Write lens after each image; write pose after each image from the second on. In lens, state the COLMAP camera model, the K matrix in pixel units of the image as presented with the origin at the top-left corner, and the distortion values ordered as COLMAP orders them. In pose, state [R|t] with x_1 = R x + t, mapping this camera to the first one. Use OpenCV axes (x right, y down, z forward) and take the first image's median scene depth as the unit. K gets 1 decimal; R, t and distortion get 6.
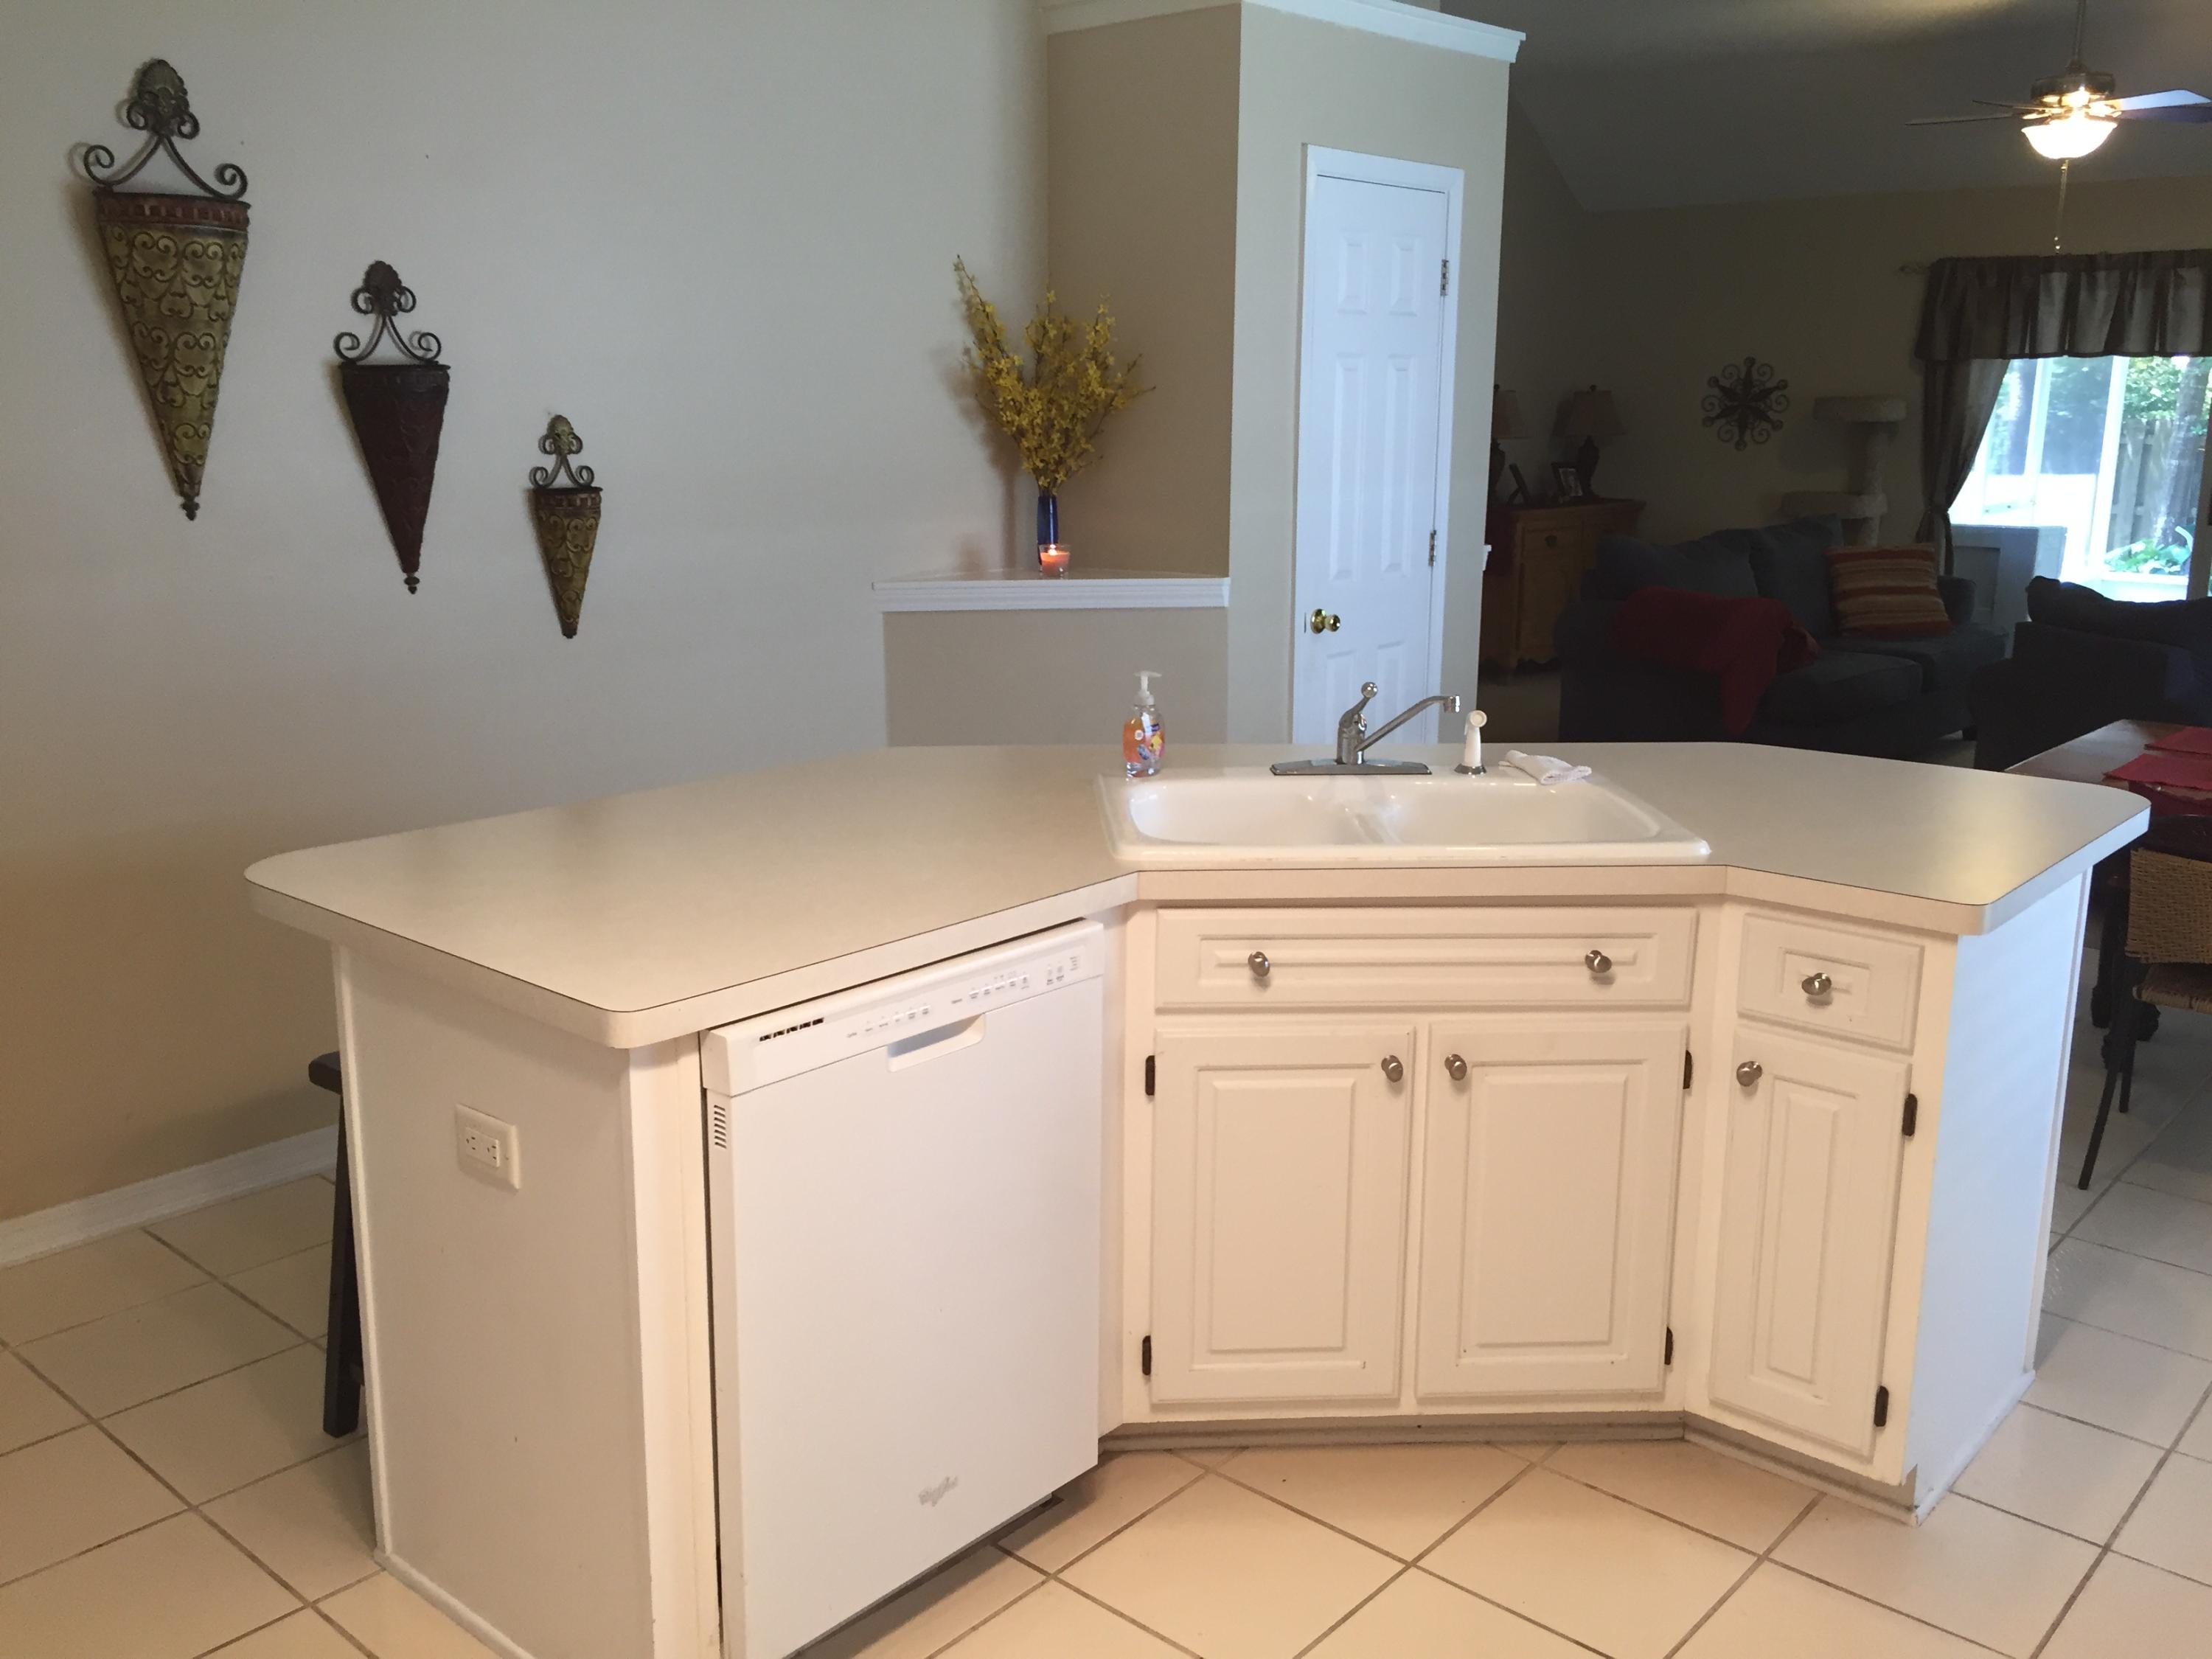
lens RADIAL K [[1892.1, 0, 1106.0], [0, 1892.1, 829.5], [0, 0, 1]] dist [0.078979, -0.112464]
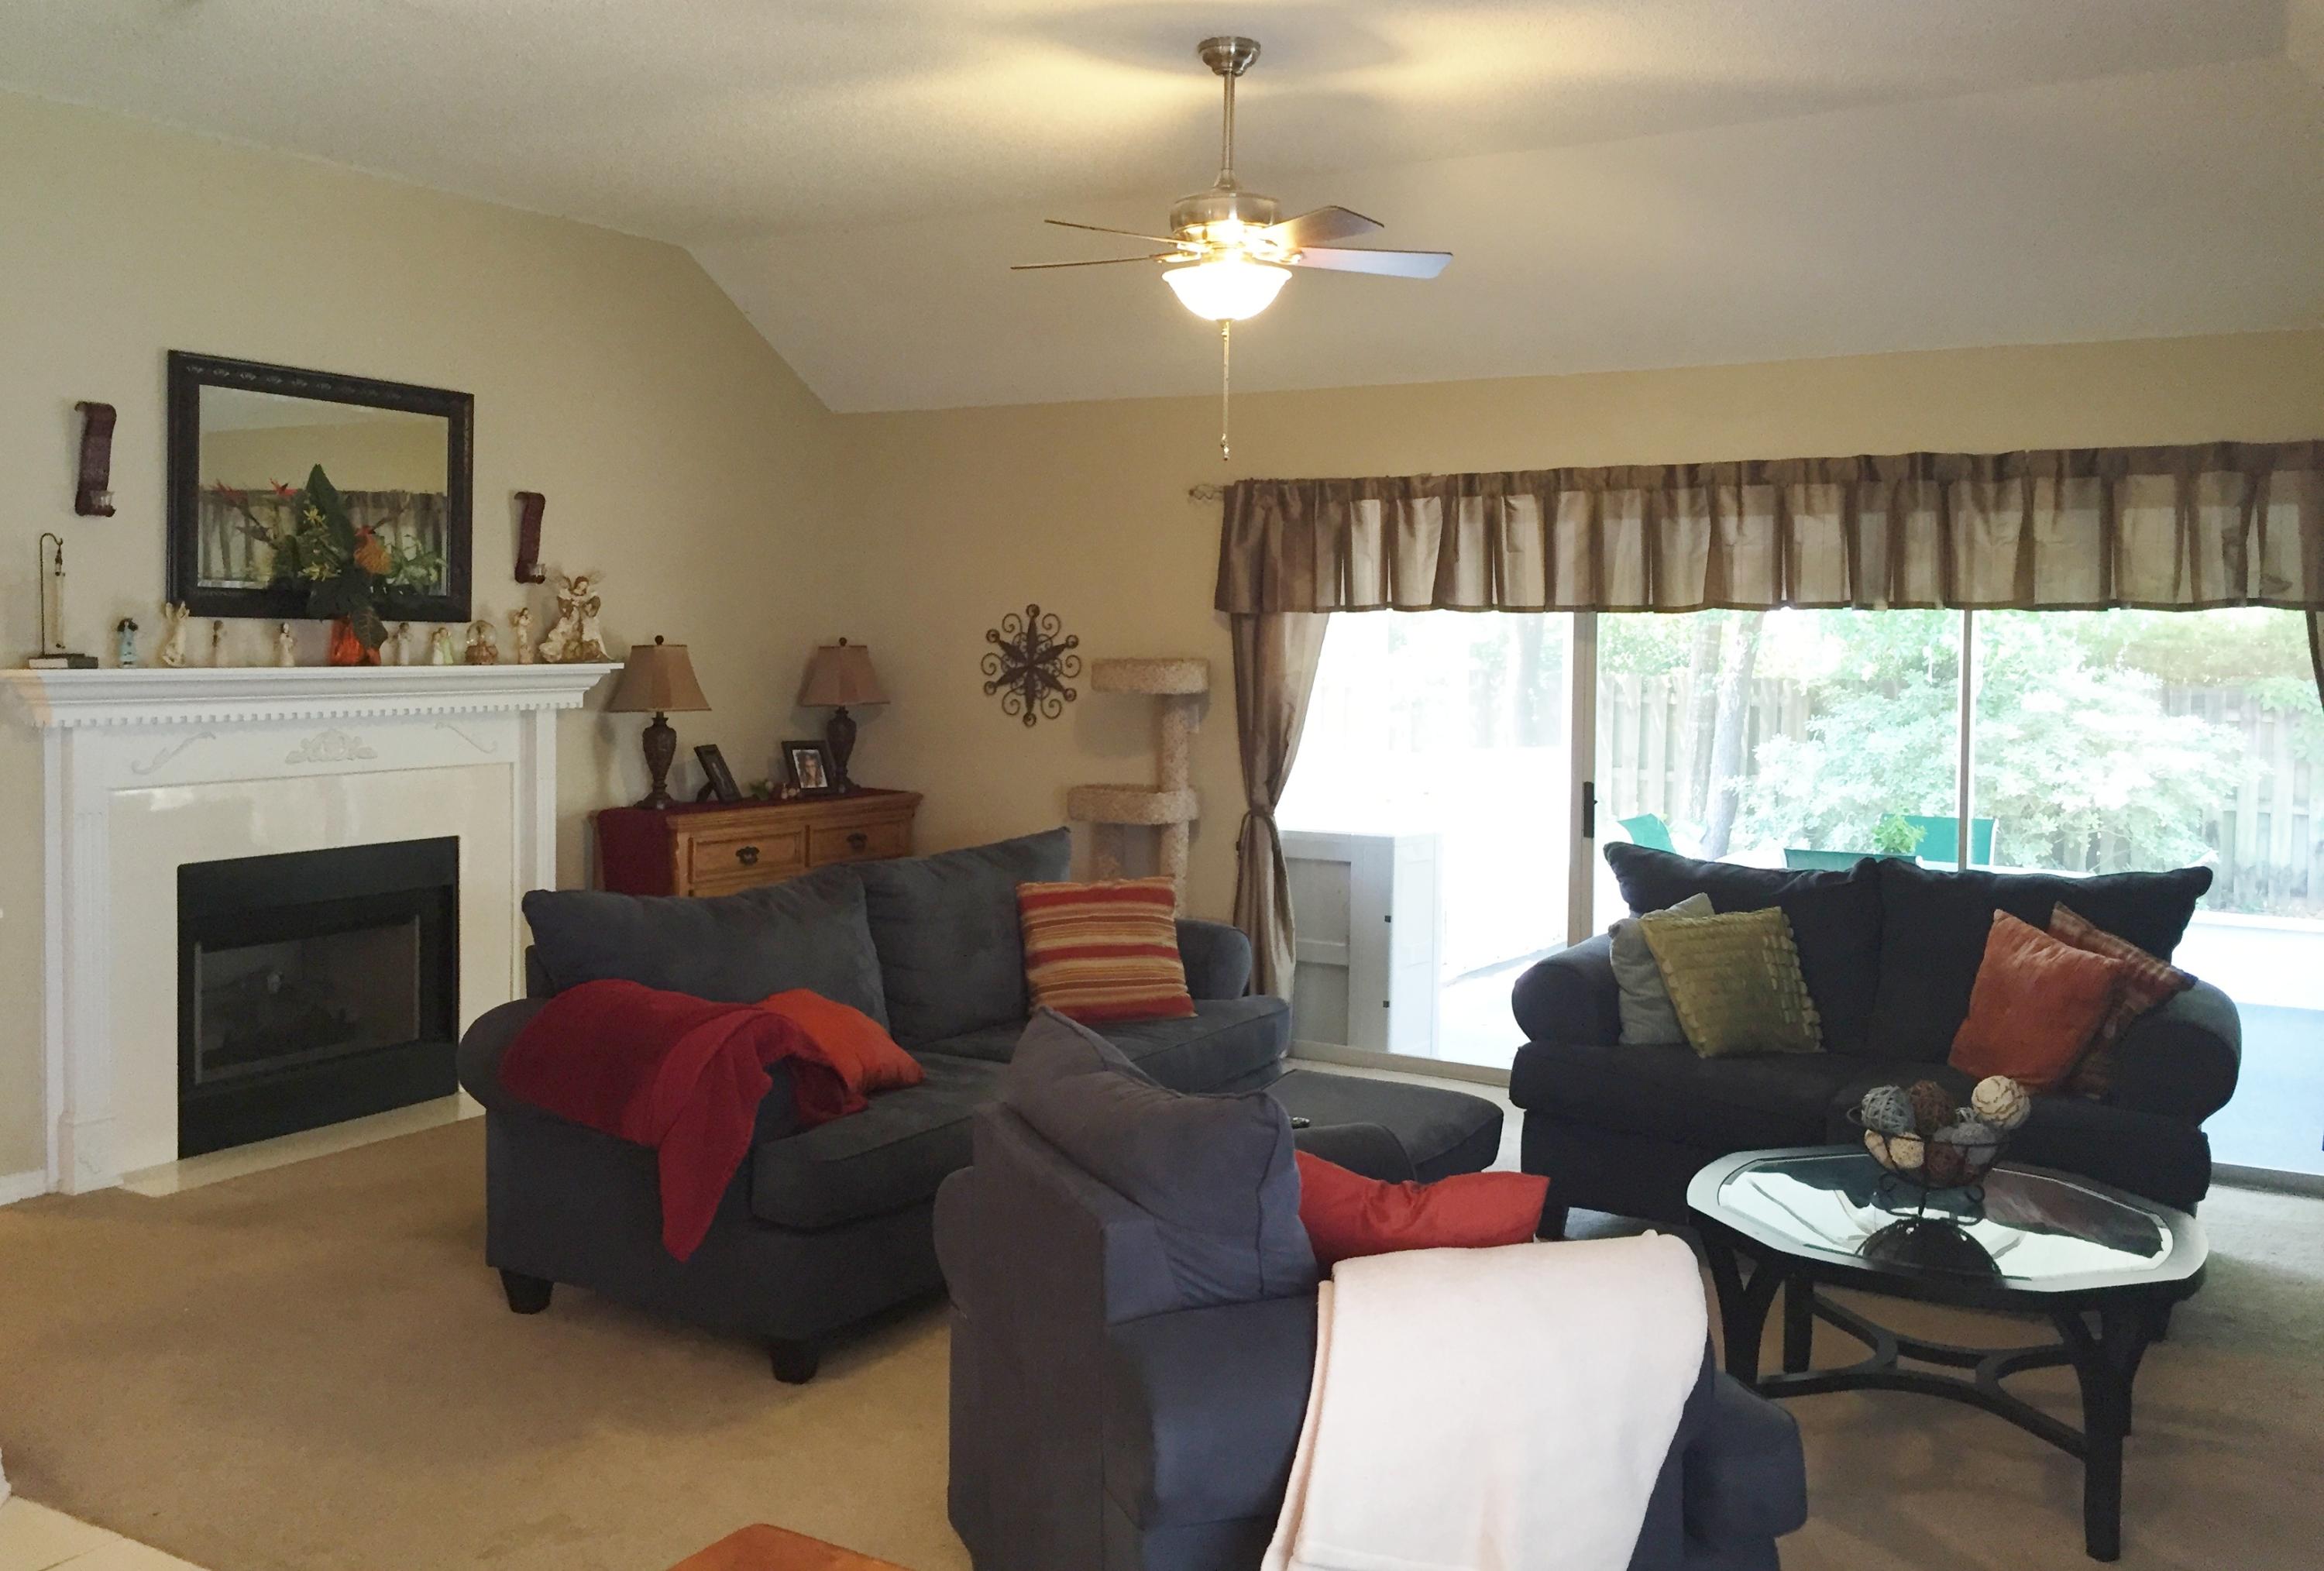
lens RADIAL K [[1995.9, 0, 1163.3], [0, 1995.9, 703.0], [0, 0, 1]] dist [0.042251, -0.007324]
pose [[0.982245, 0.001111, 0.187600, 0.510448], [0.034293, 0.982070, -0.185372, -0.136600], [-0.184442, 0.188515, 0.964595, 0.533681]]
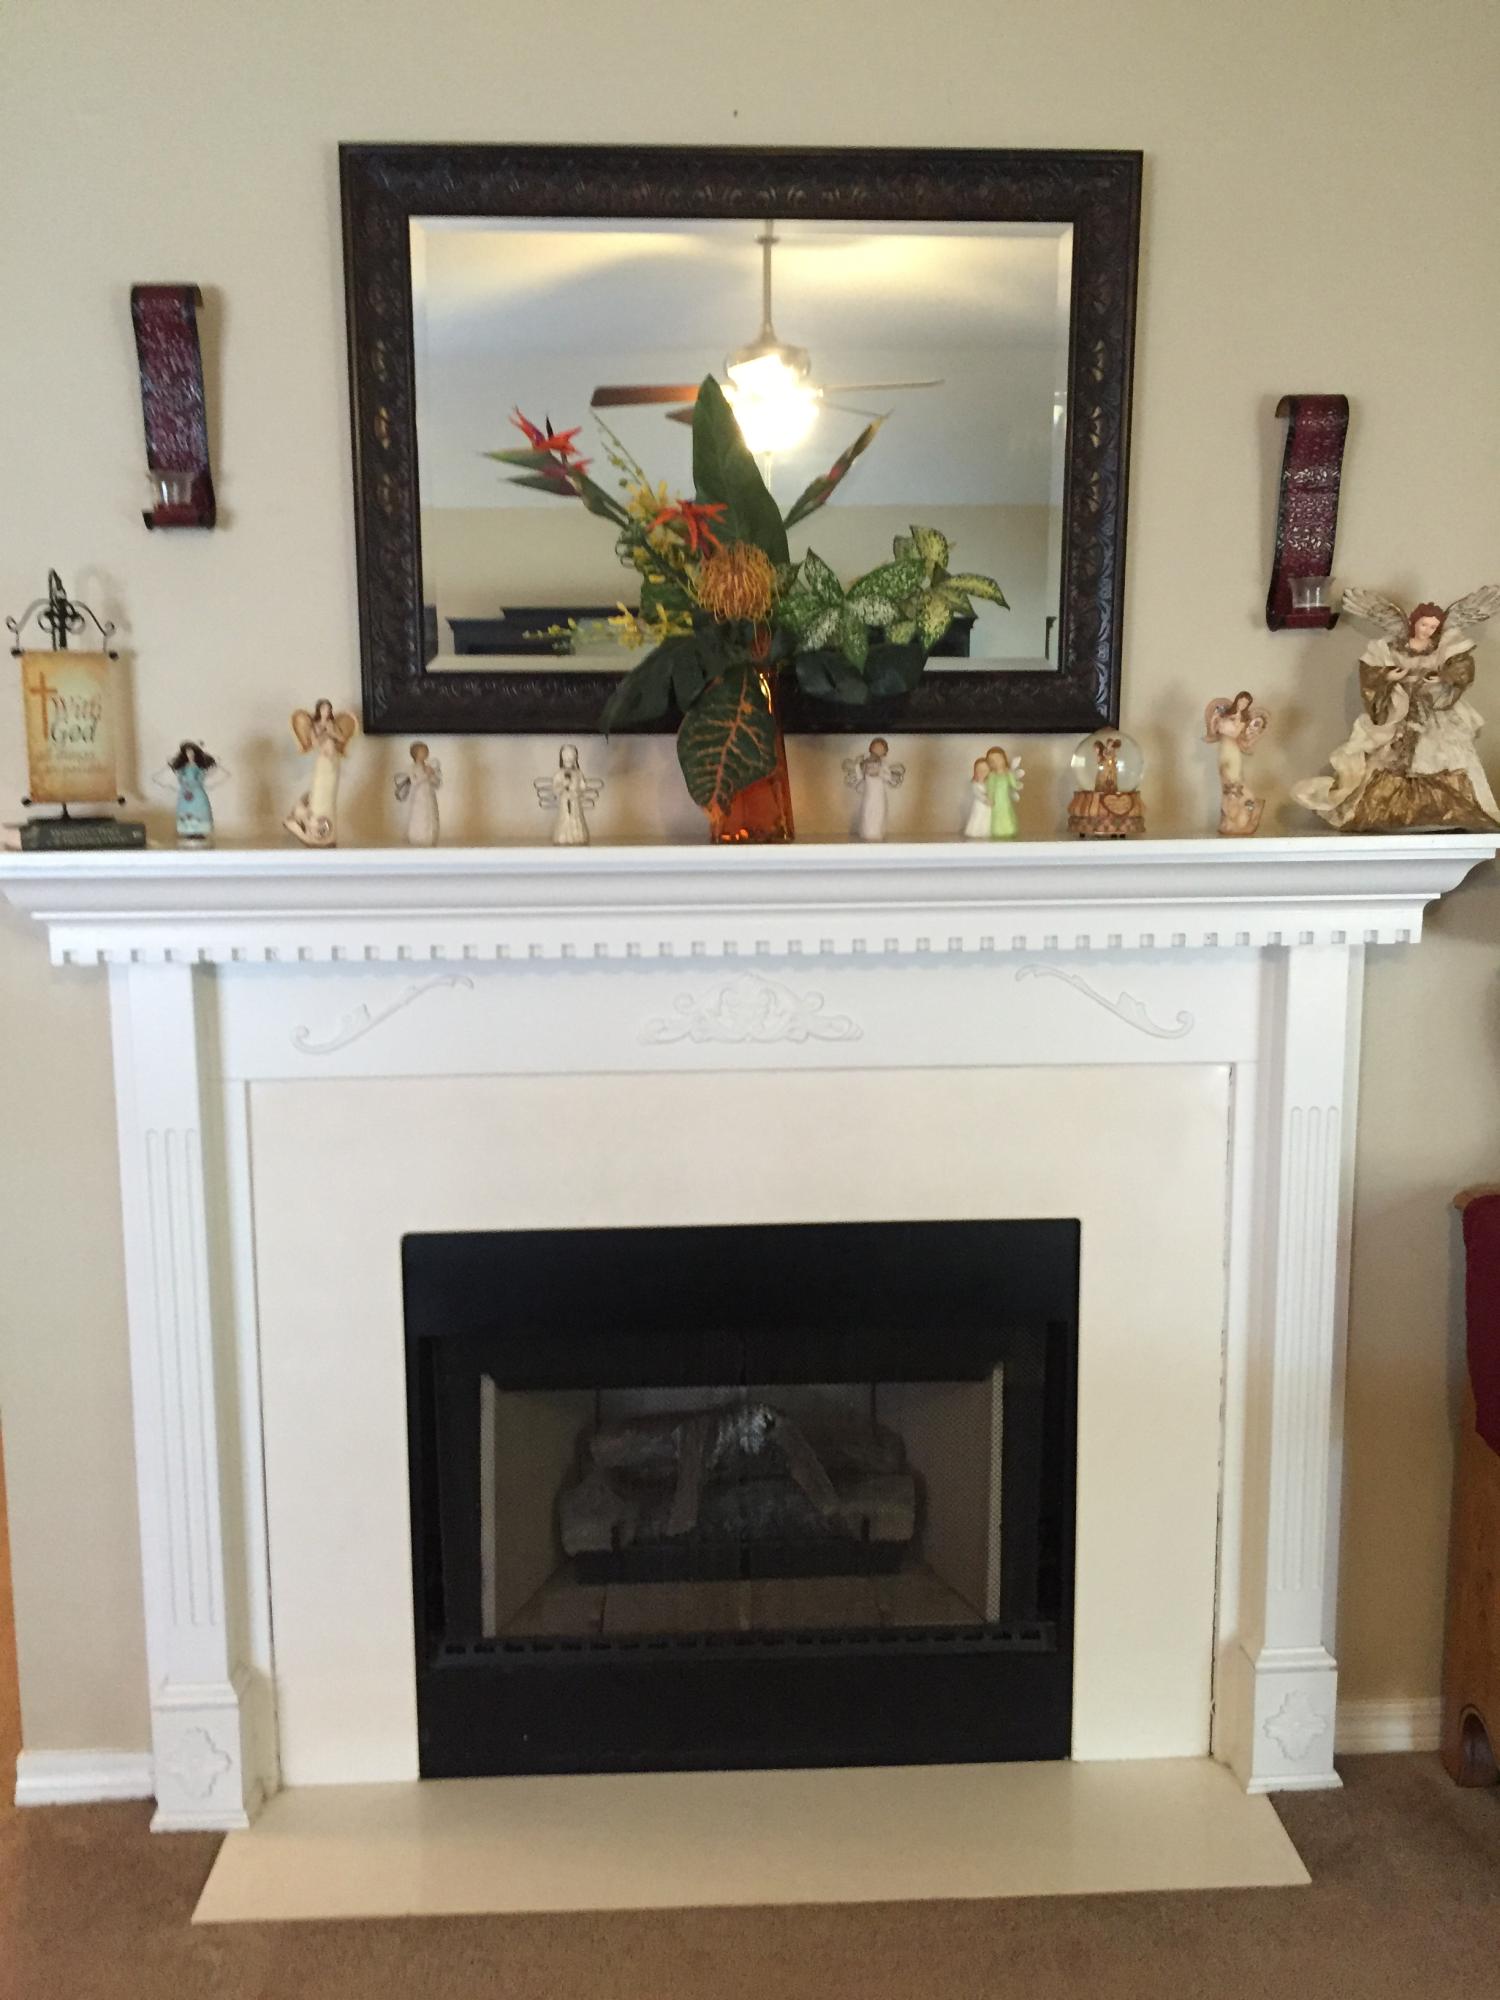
lens RADIAL K [[1710.7, 0, 750.0], [0, 1710.7, 1000.0], [0, 0, 1]] dist [0.078979, -0.112464]
pose [[0.680482, 0.105411, -0.725144, 0.592426], [-0.153260, 0.988186, -0.000173, -0.354630], [0.716559, 0.111253, 0.688598, 1.464603]]
